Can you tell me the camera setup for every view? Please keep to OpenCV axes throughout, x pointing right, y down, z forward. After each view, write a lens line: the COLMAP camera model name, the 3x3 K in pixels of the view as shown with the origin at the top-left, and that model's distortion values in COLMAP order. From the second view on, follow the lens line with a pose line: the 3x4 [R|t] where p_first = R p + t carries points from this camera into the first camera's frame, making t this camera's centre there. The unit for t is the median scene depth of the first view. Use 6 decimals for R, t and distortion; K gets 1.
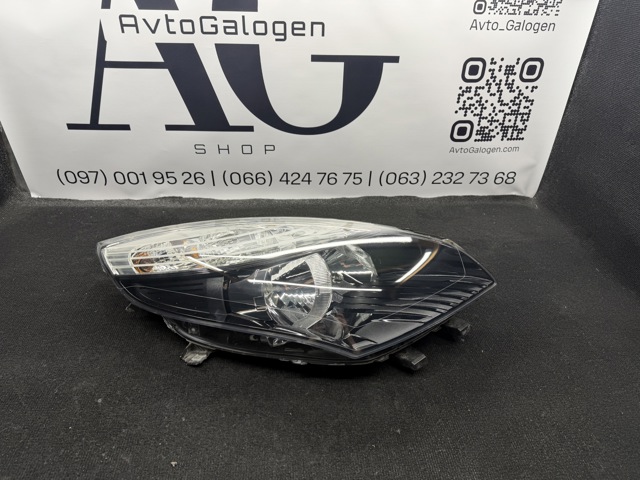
lens RADIAL K [[445.4, 0, 320.8], [0, 445.4, 240.4], [0, 0, 1]] dist [0.096482, -0.147281]
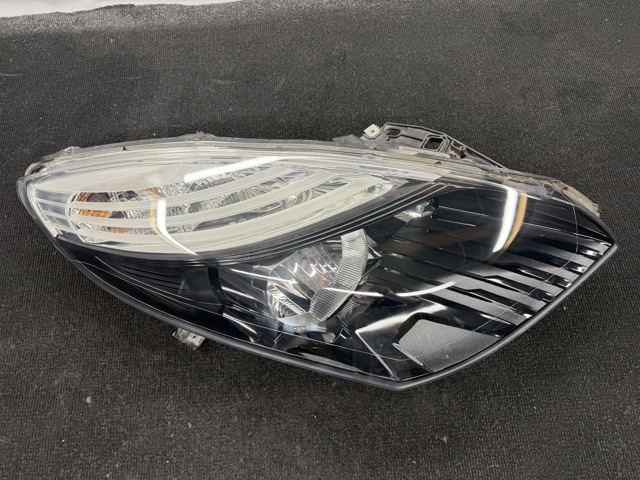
lens RADIAL K [[453.5, 0, 319.2], [0, 453.5, 238.6], [0, 0, 1]] dist [-0.002805, -0.008206]
pose [[0.998355, -0.003838, -0.057206, -0.006252], [0.037327, 0.800857, 0.597691, -0.219122], [0.043520, -0.598843, 0.799683, 0.307327]]
